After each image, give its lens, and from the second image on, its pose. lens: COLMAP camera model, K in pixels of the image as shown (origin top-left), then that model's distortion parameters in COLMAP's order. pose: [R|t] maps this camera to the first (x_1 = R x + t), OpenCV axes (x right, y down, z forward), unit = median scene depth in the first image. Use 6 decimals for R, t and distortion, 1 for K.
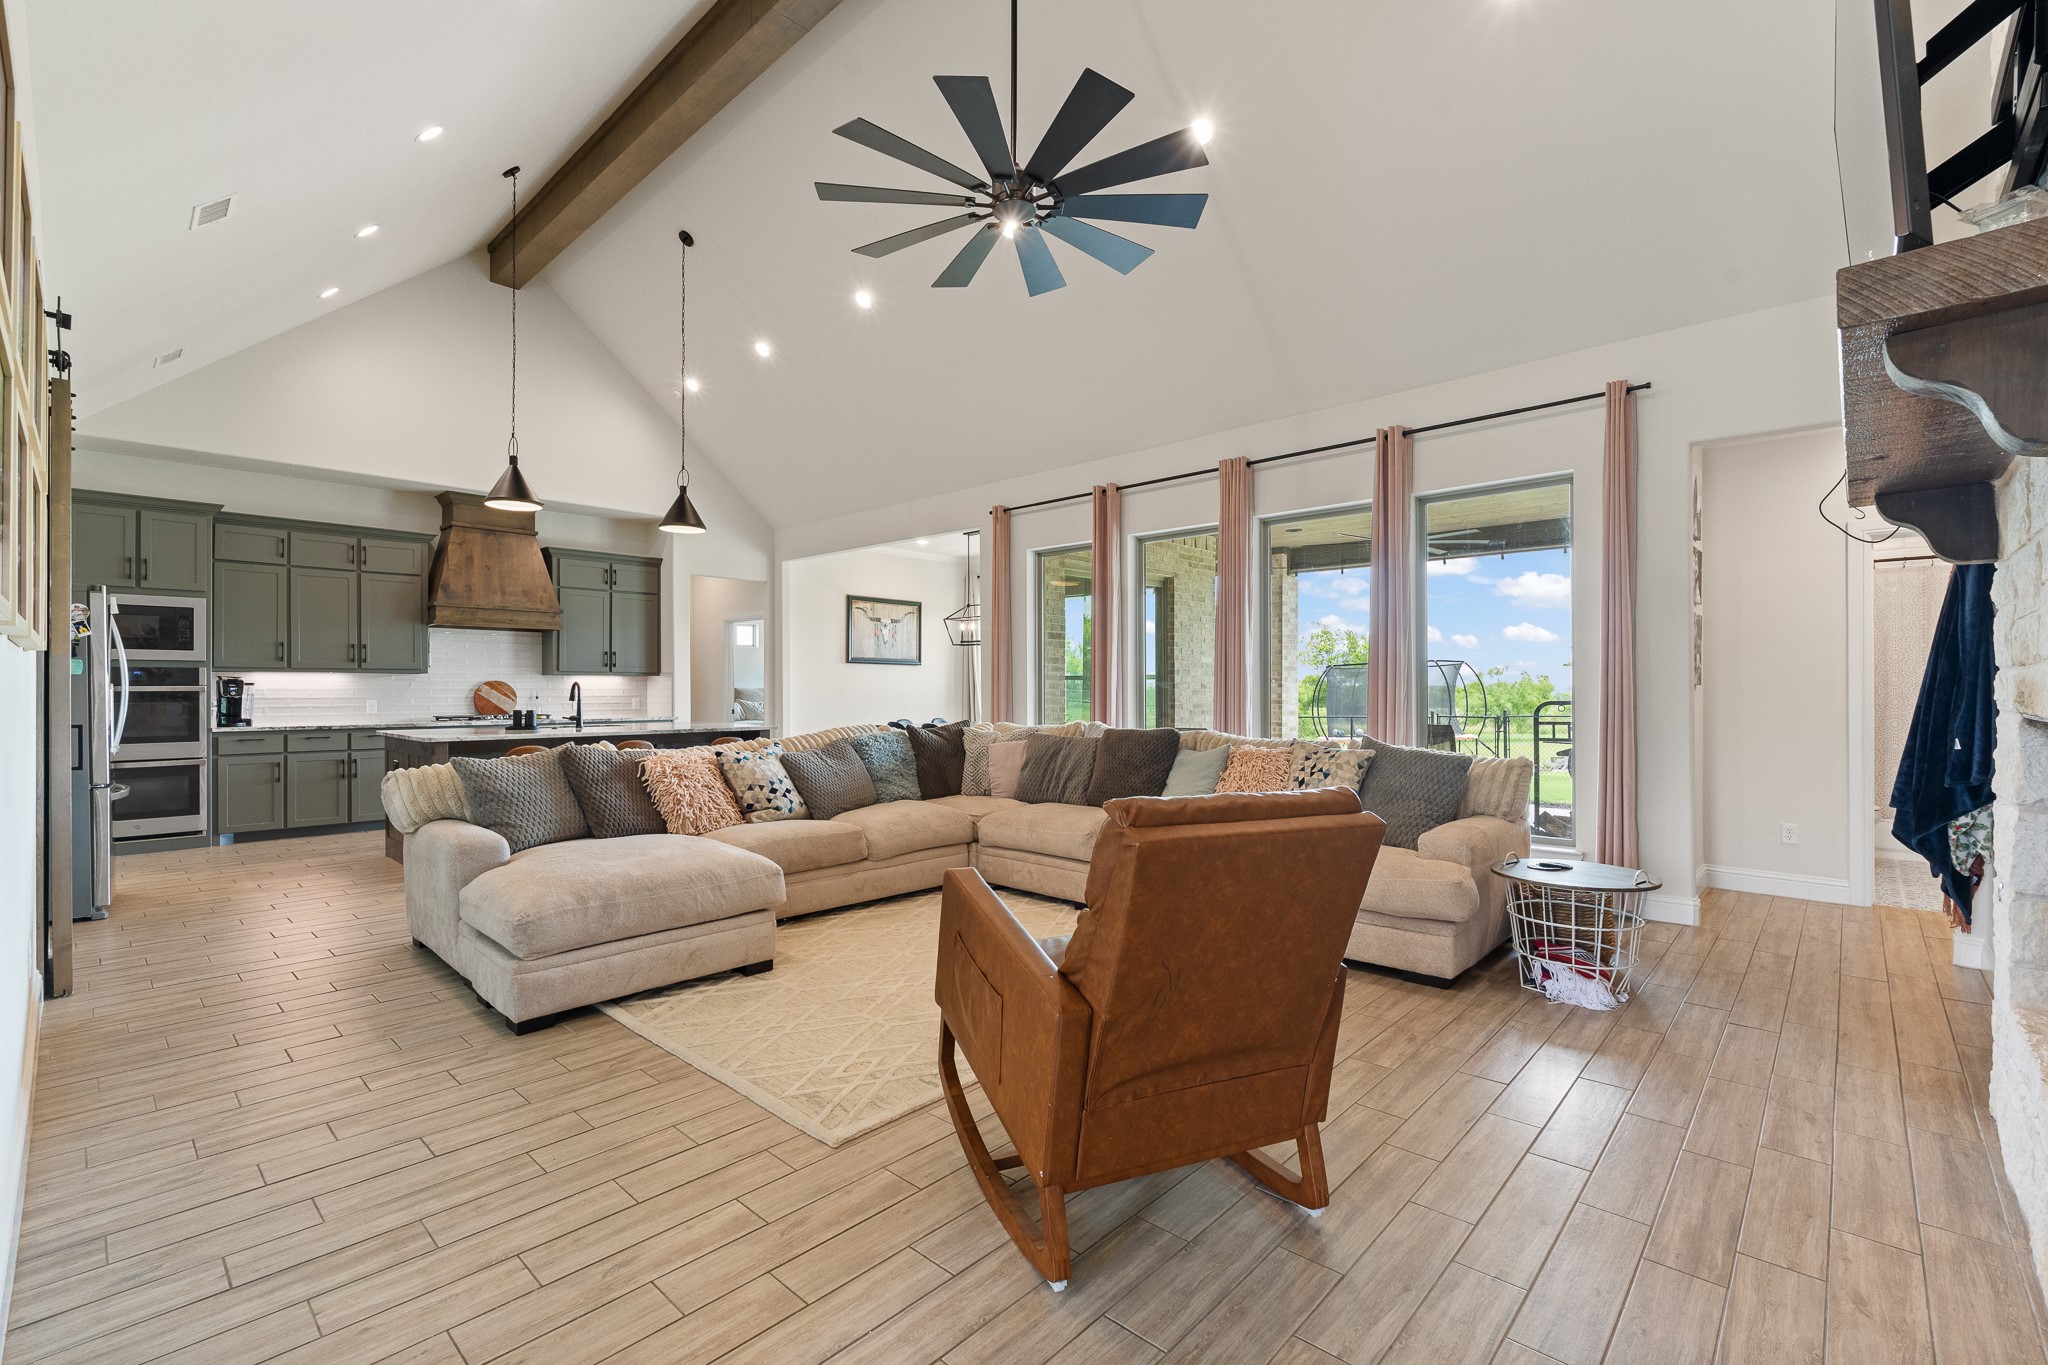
lens RADIAL K [[896.3, 0, 1047.8], [0, 896.3, 686.8], [0, 0, 1]] dist [-0.004692, -0.001262]
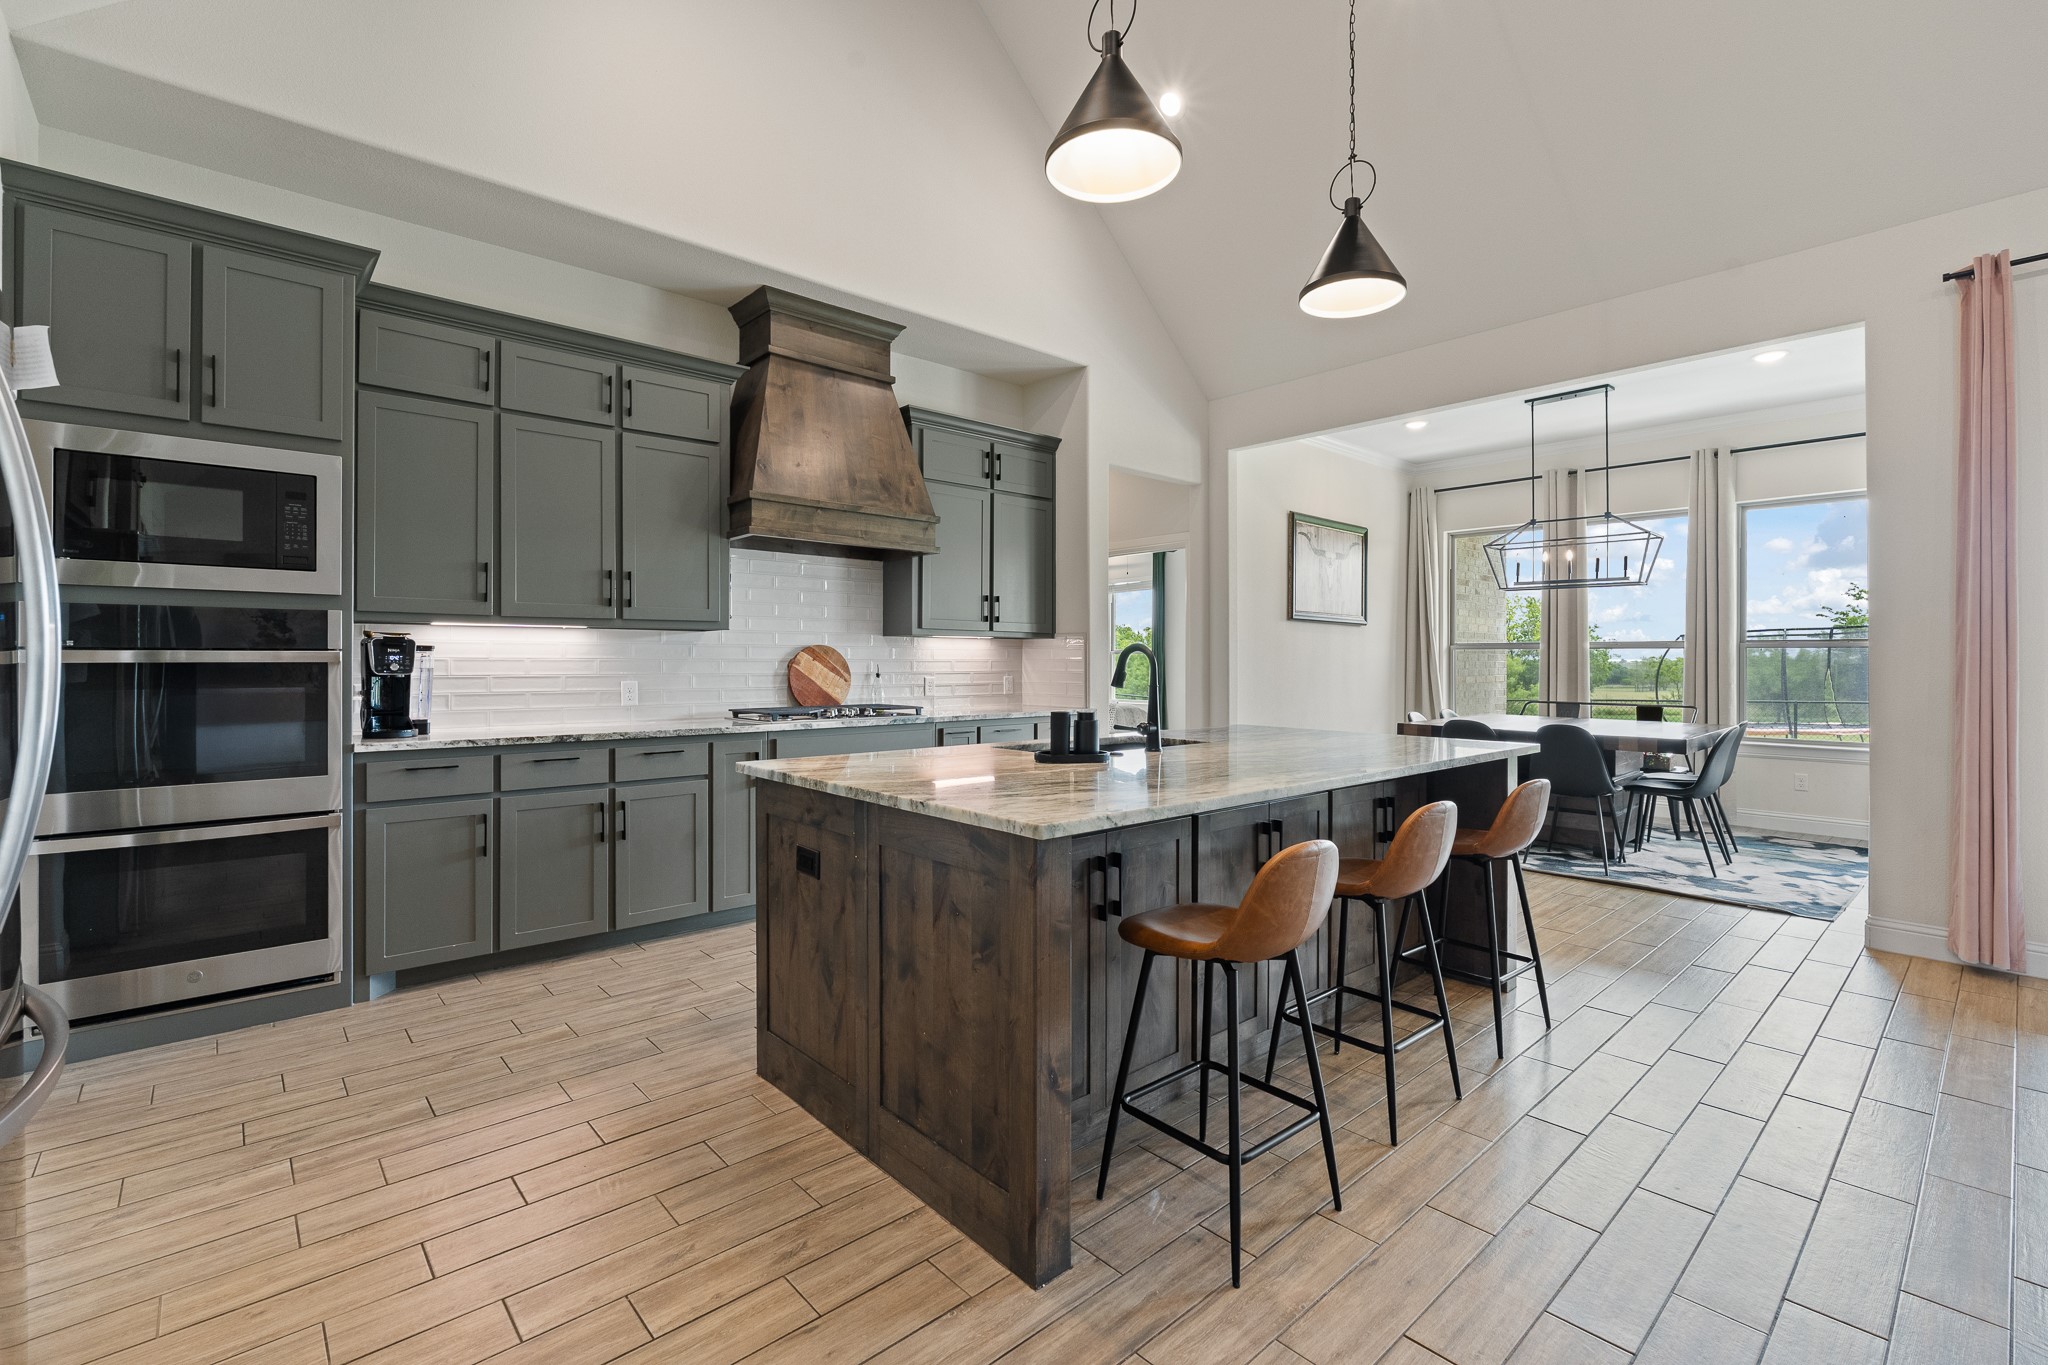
lens RADIAL K [[896.3, 0, 1037.9], [0, 896.3, 660.5], [0, 0, 1]] dist [-0.004692, -0.001262]
pose [[0.995993, 0.003952, -0.089340, -0.521450], [-0.003775, 0.999991, 0.002150, 0.001349], [0.089347, -0.001804, 0.995999, 0.548181]]
